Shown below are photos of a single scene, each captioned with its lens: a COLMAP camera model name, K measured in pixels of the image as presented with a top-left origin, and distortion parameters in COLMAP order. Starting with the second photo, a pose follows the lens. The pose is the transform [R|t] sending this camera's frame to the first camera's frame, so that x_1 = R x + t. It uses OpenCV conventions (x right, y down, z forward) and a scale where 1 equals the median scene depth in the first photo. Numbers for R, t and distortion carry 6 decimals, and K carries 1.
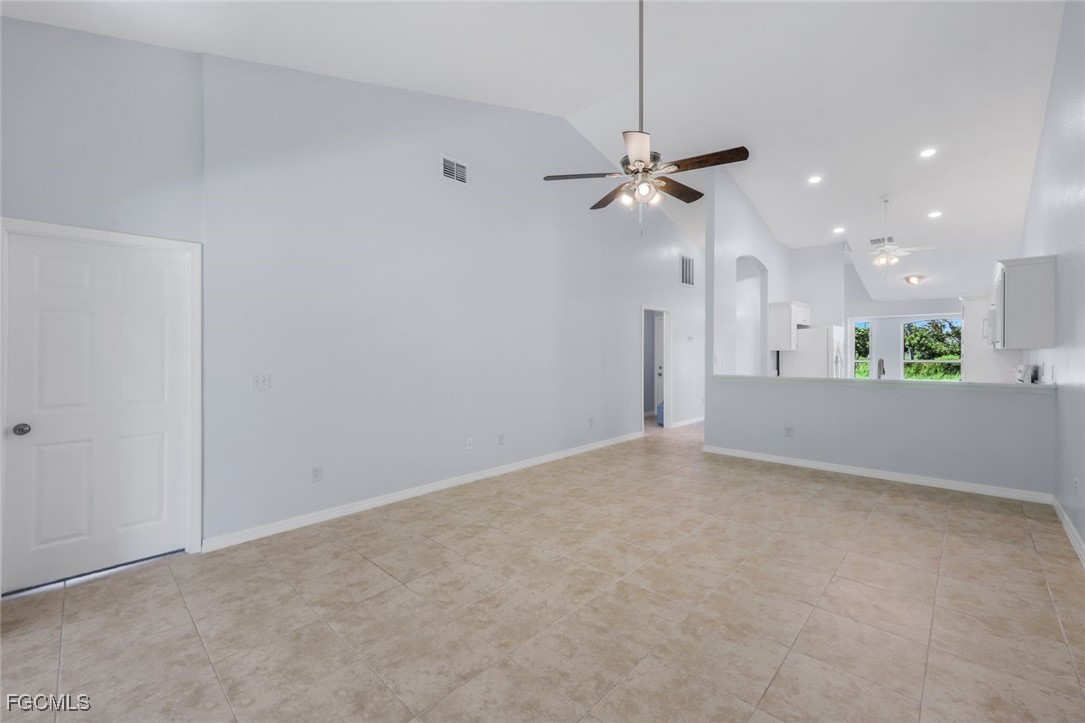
lens RADIAL K [[442.3, 0, 536.7], [0, 442.3, 354.5], [0, 0, 1]] dist [0.001227, -0.000623]
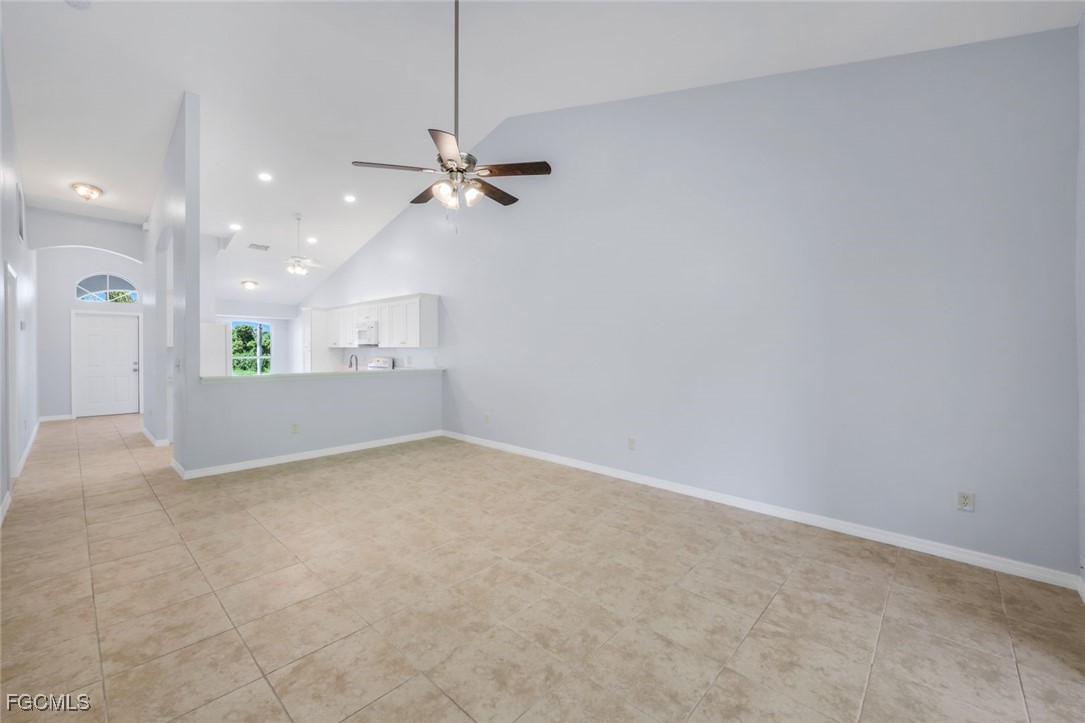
lens RADIAL K [[442.3, 0, 535.0], [0, 442.3, 355.3], [0, 0, 1]] dist [0.001227, -0.000623]
pose [[-0.011642, -0.010643, 0.999876, -0.647586], [0.003958, 0.999935, 0.010690, 0.000624], [-0.999924, 0.004082, -0.011599, 0.693147]]
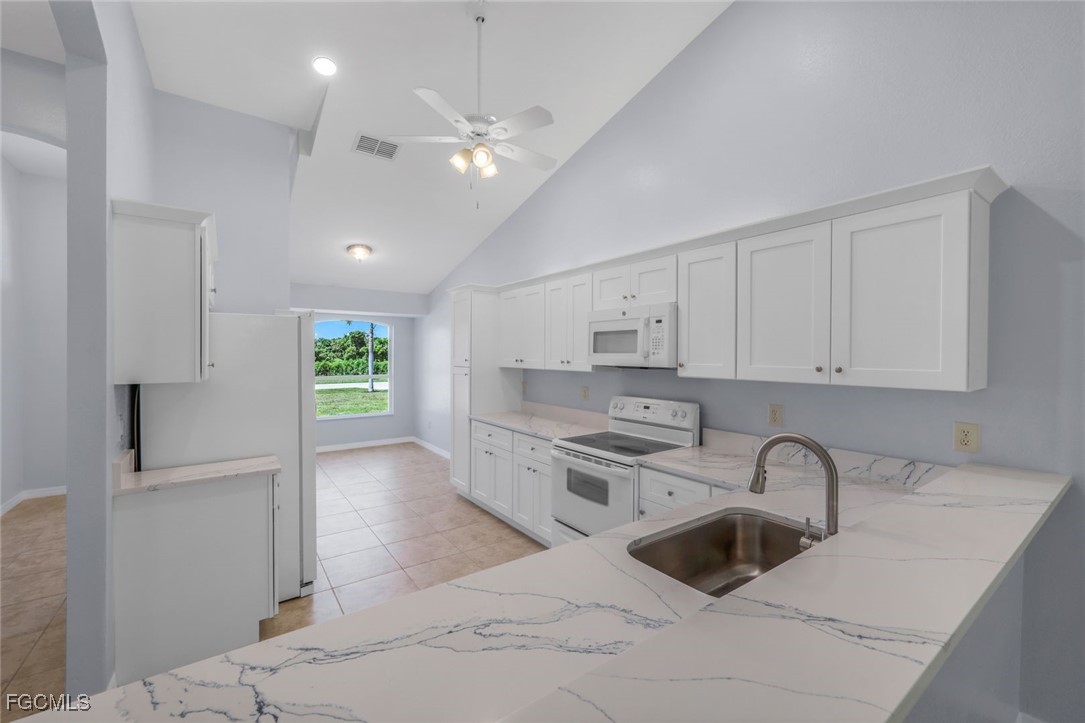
lens RADIAL K [[442.3, 0, 539.0], [0, 442.3, 357.6], [0, 0, 1]] dist [0.001227, -0.000623]
pose [[0.180317, -0.005220, 0.983595, 0.680635], [0.002043, 0.999986, 0.004932, -0.055353], [-0.983606, 0.001120, 0.180325, 1.514779]]
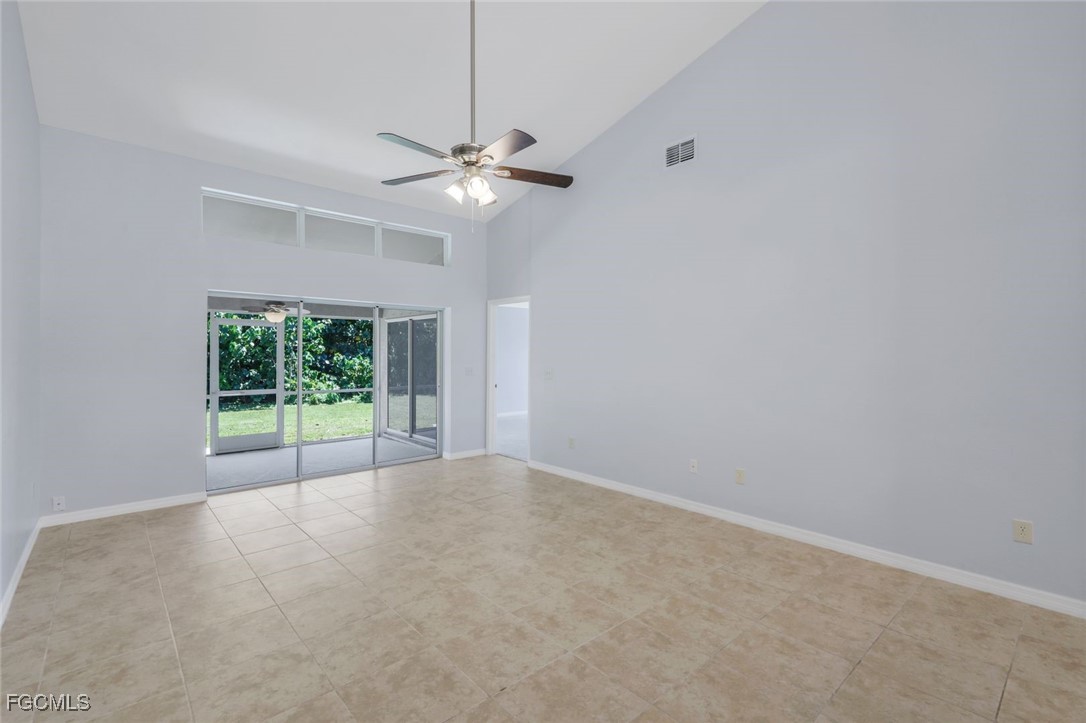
lens RADIAL K [[483.4, 0, 545.0], [0, 483.4, 358.9], [0, 0, 1]] dist [0.001427, 0.000388]
pose [[-0.063739, 0.014372, -0.997863, 1.030609], [-0.007435, 0.999862, 0.014875, -0.019366], [0.997939, 0.008367, -0.063623, 1.014833]]
